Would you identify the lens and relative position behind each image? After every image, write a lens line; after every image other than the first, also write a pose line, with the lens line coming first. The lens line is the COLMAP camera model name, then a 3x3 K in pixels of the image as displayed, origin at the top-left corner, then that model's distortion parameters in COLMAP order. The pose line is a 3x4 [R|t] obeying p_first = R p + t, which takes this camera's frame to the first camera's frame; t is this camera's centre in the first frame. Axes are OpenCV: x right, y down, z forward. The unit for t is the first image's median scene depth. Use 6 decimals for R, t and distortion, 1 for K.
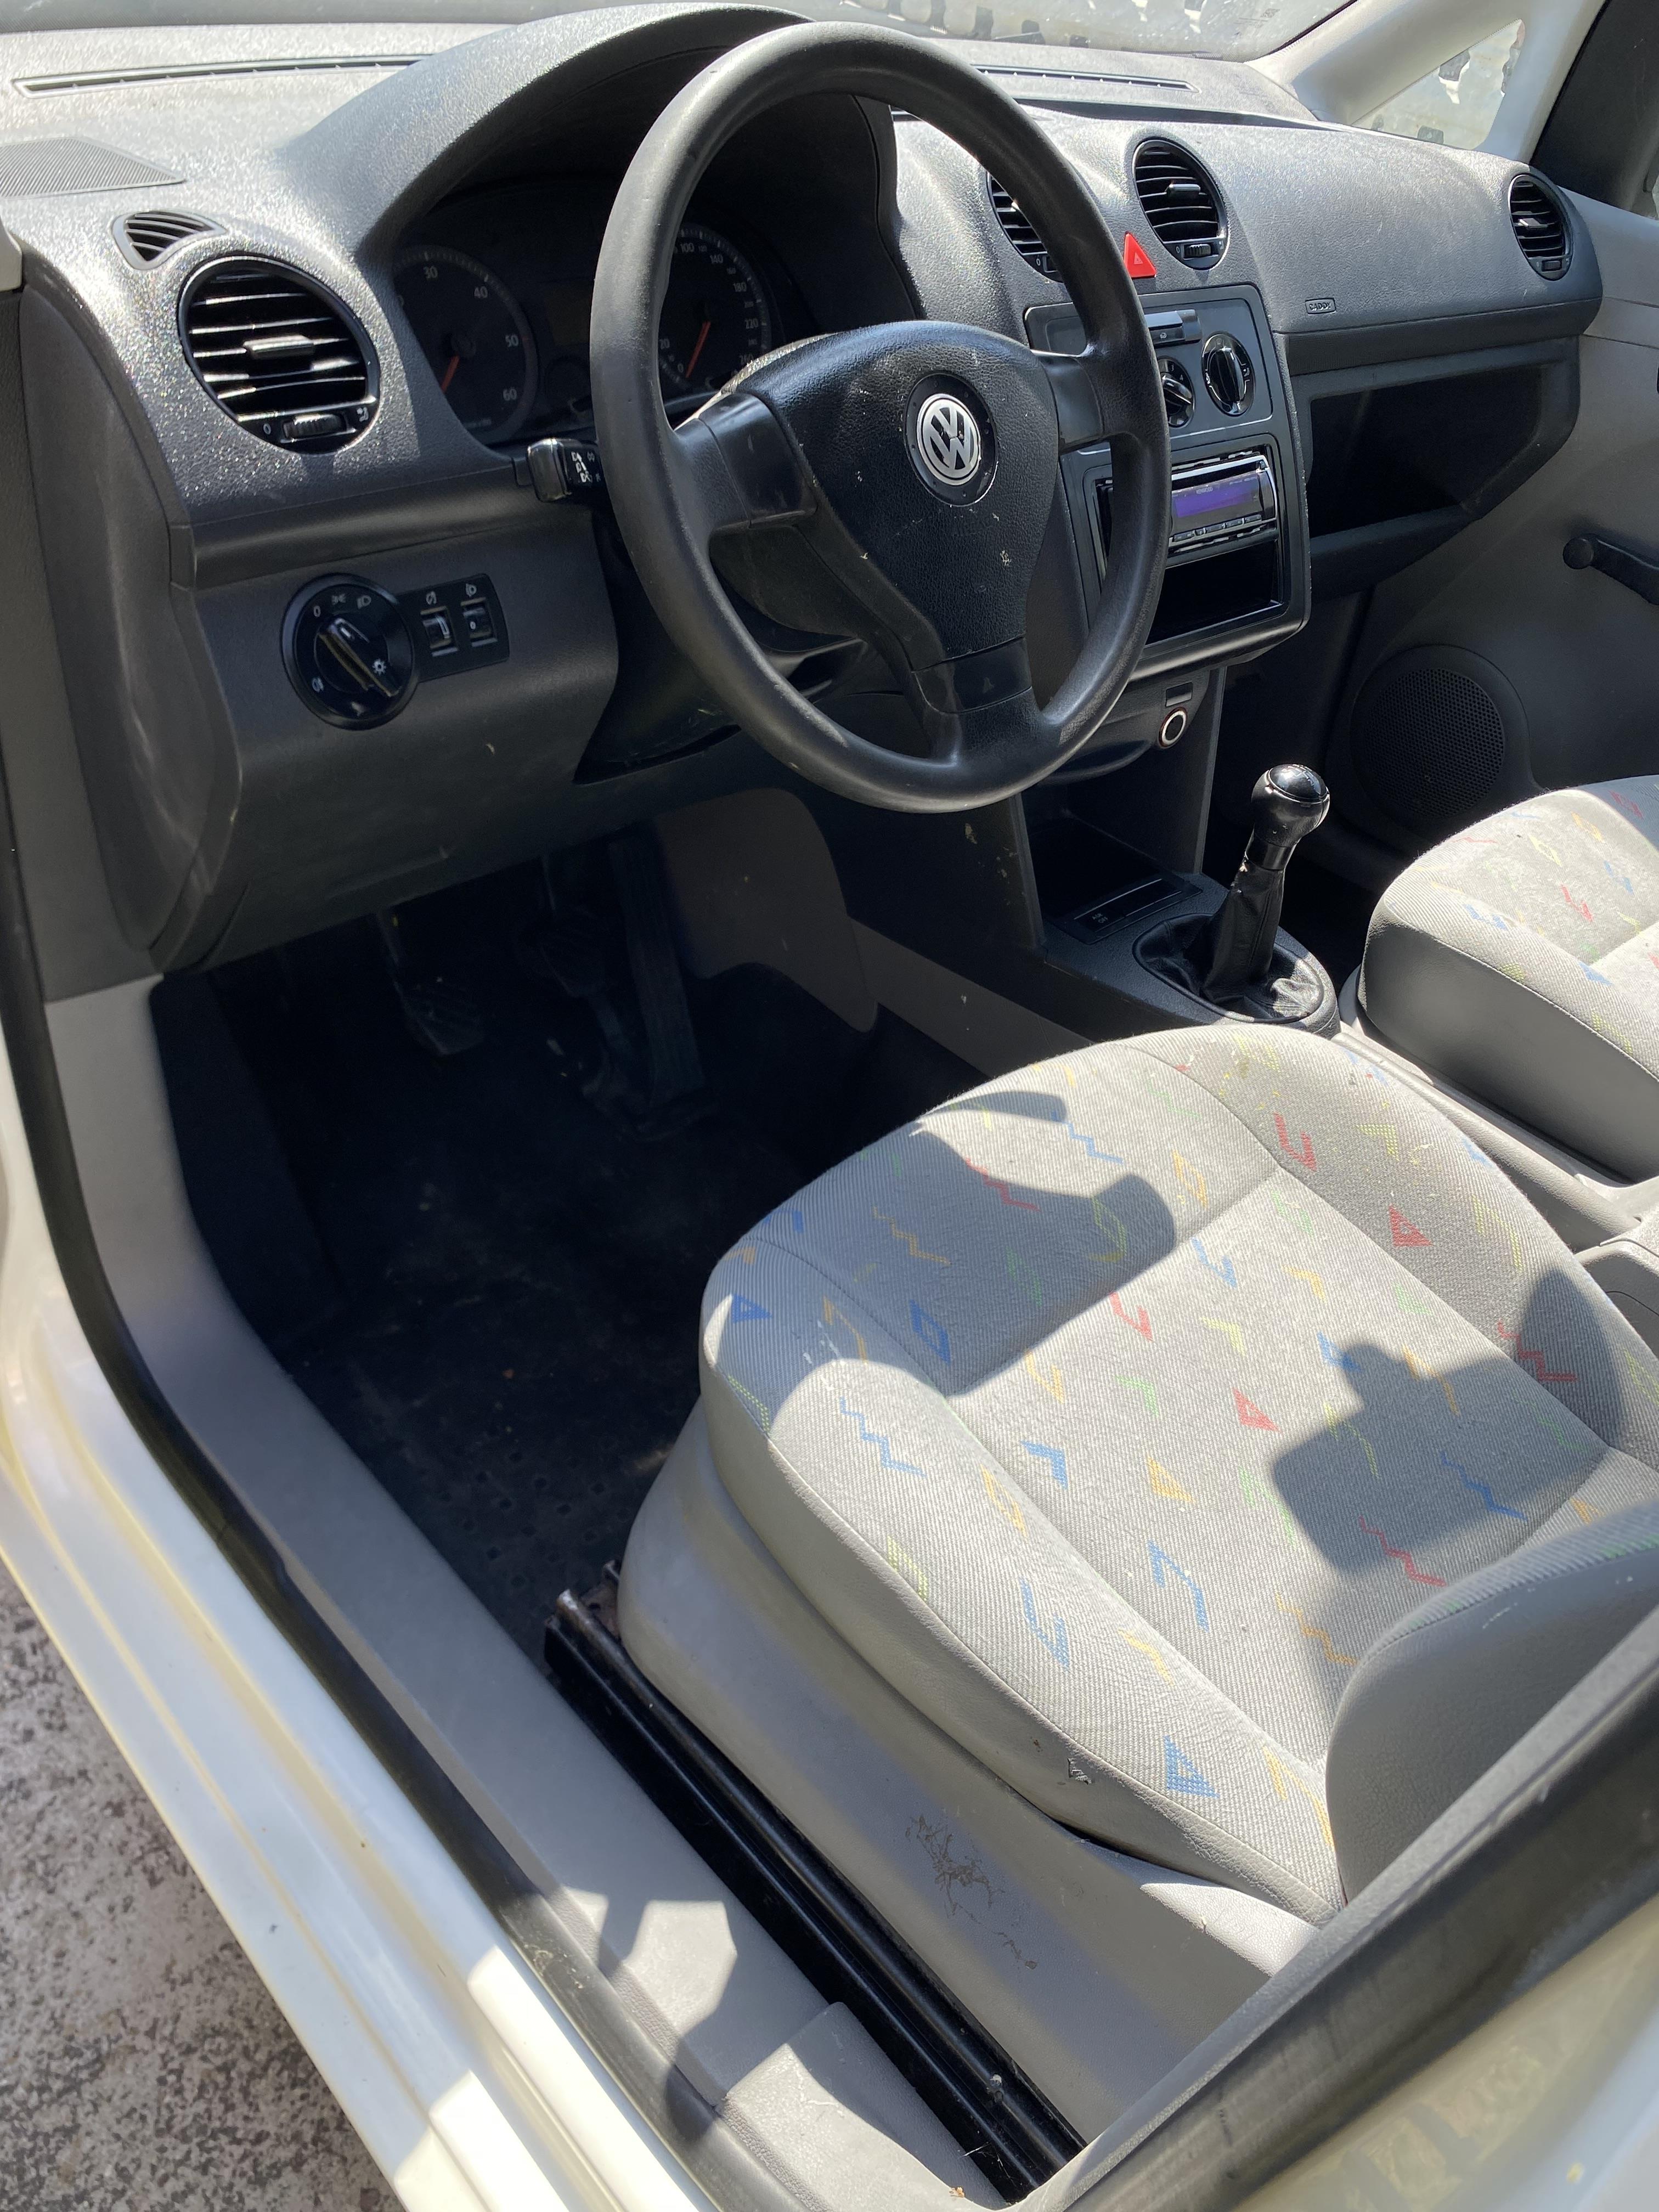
lens RADIAL K [[1723.8, 0, 832.7], [0, 1723.8, 1114.3], [0, 0, 1]] dist [0.037822, -0.038806]
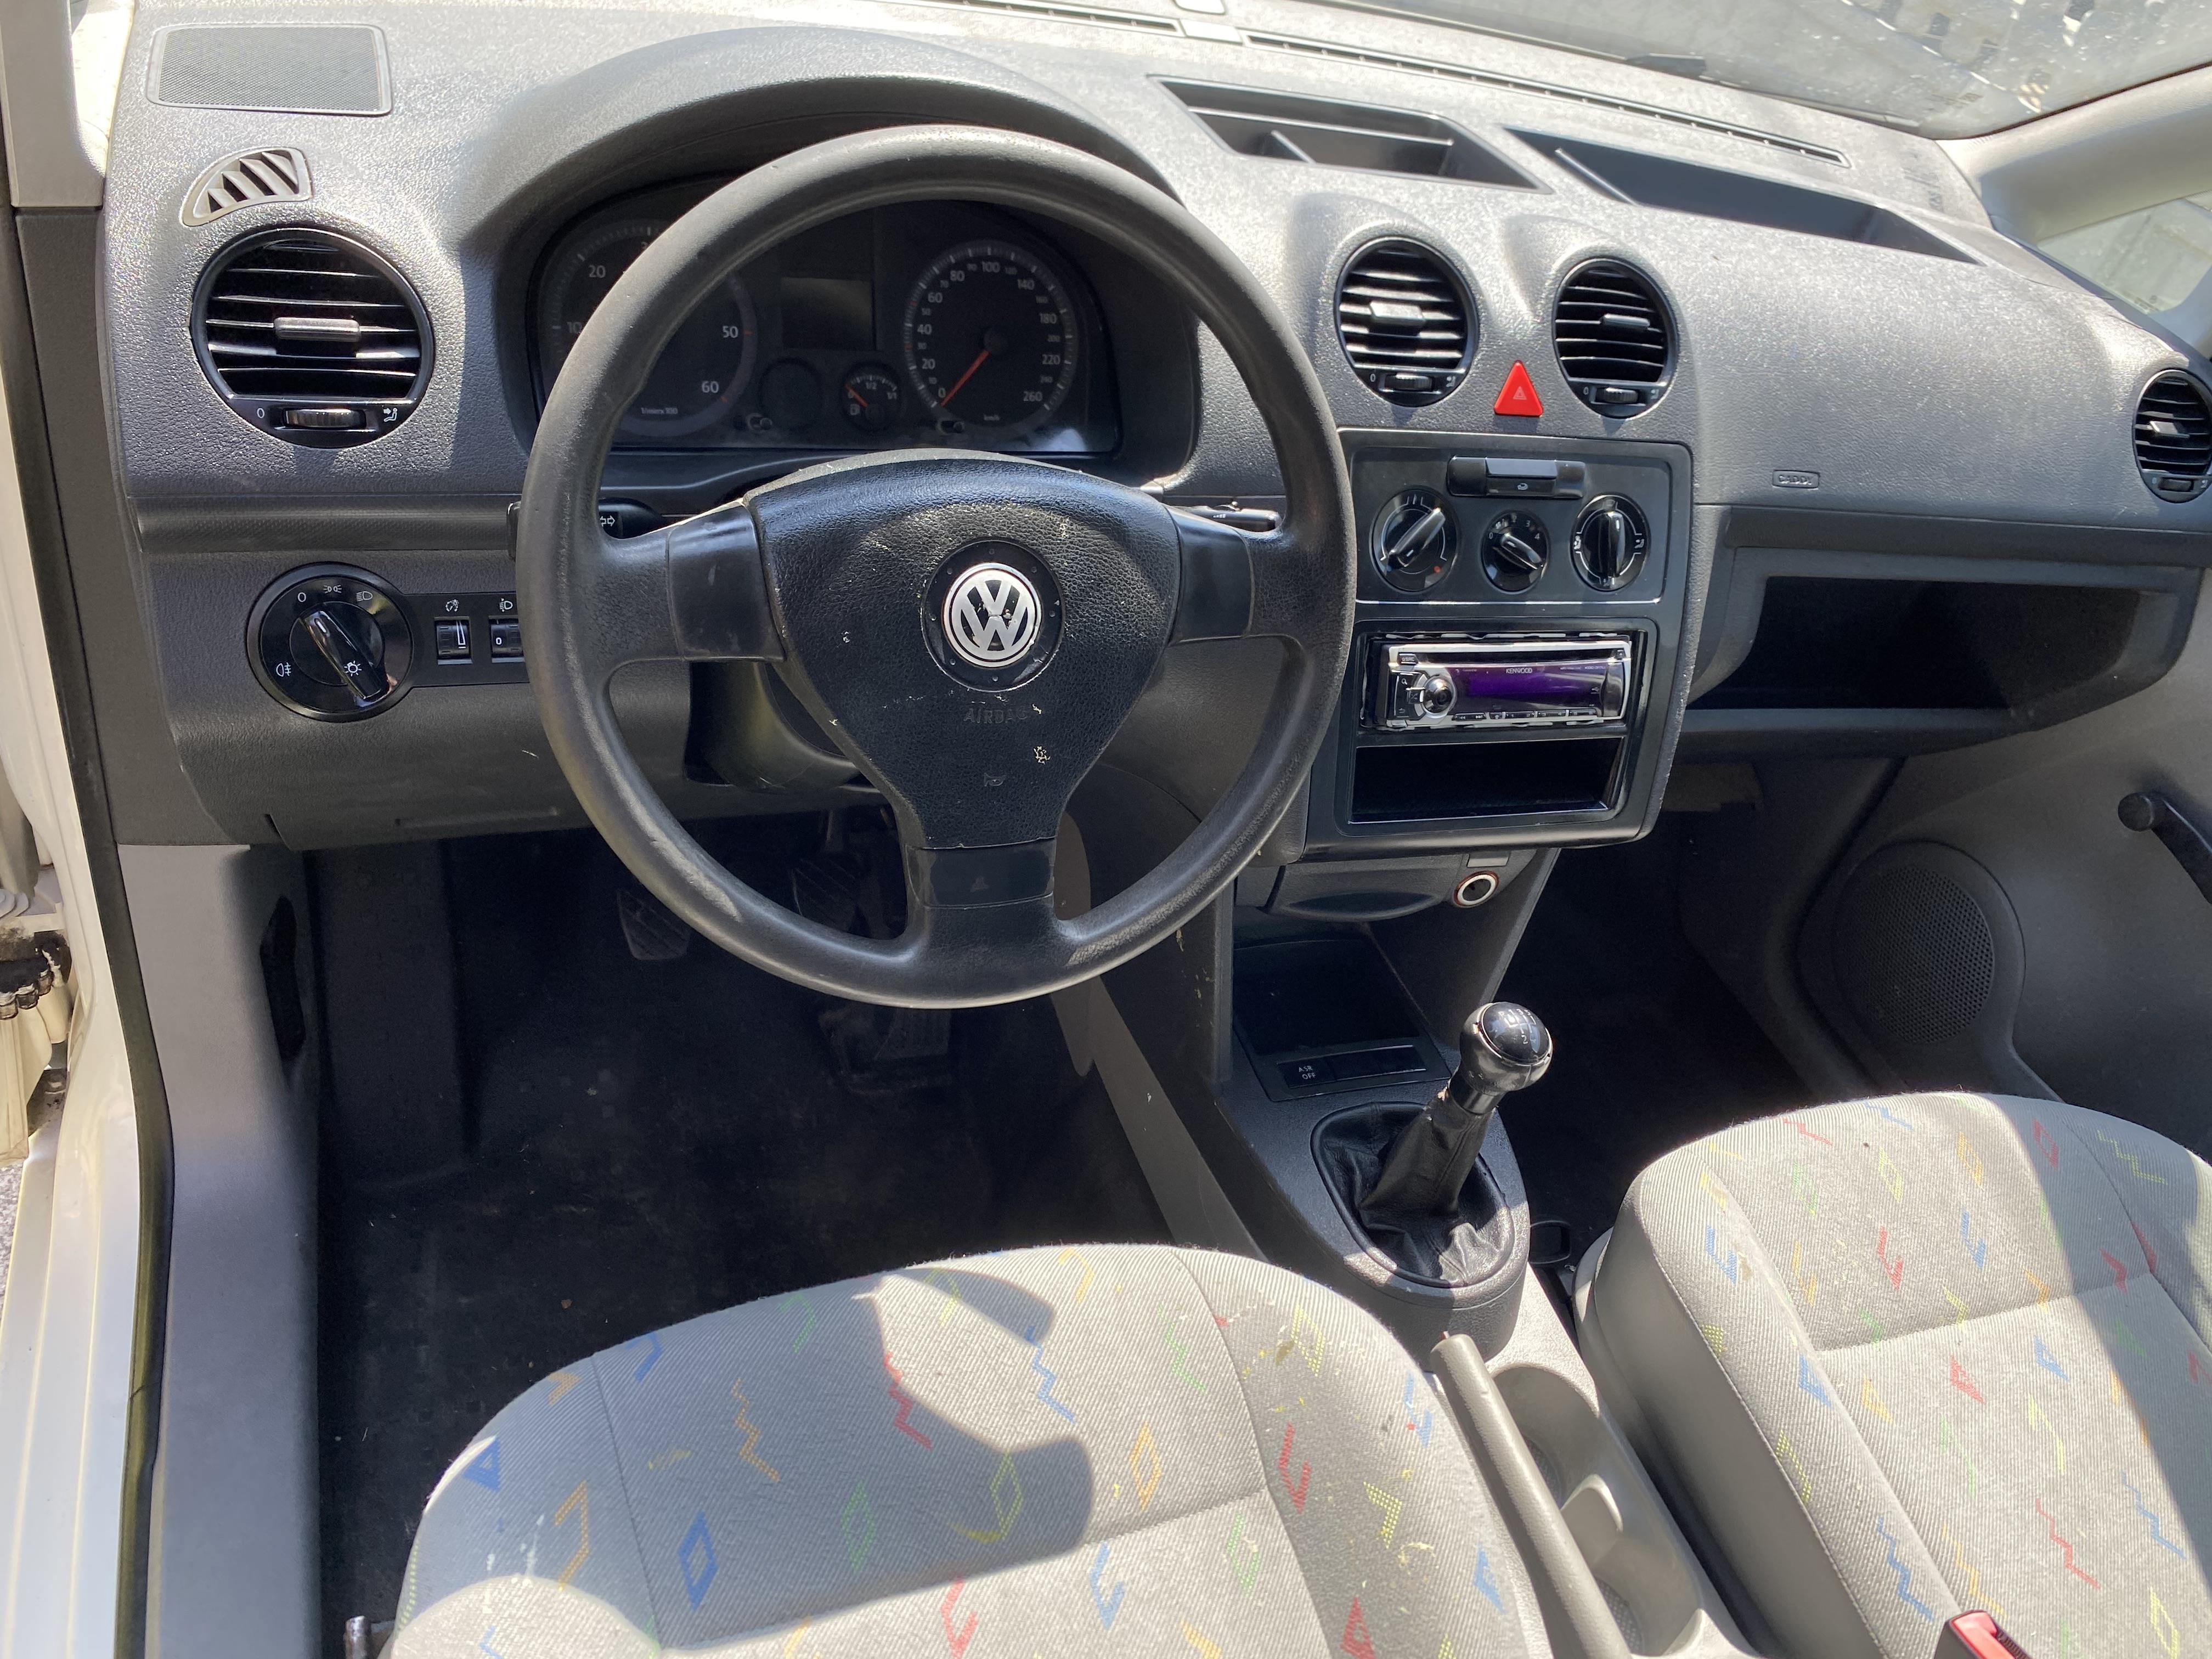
lens RADIAL K [[1723.8, 0, 1087.7], [0, 1723.8, 875.7], [0, 0, 1]] dist [0.037822, -0.038806]
pose [[0.916544, 0.325872, -0.231849, 0.284445], [-0.328350, 0.944112, 0.028952, -0.251727], [0.228326, 0.049592, 0.972321, 0.156767]]
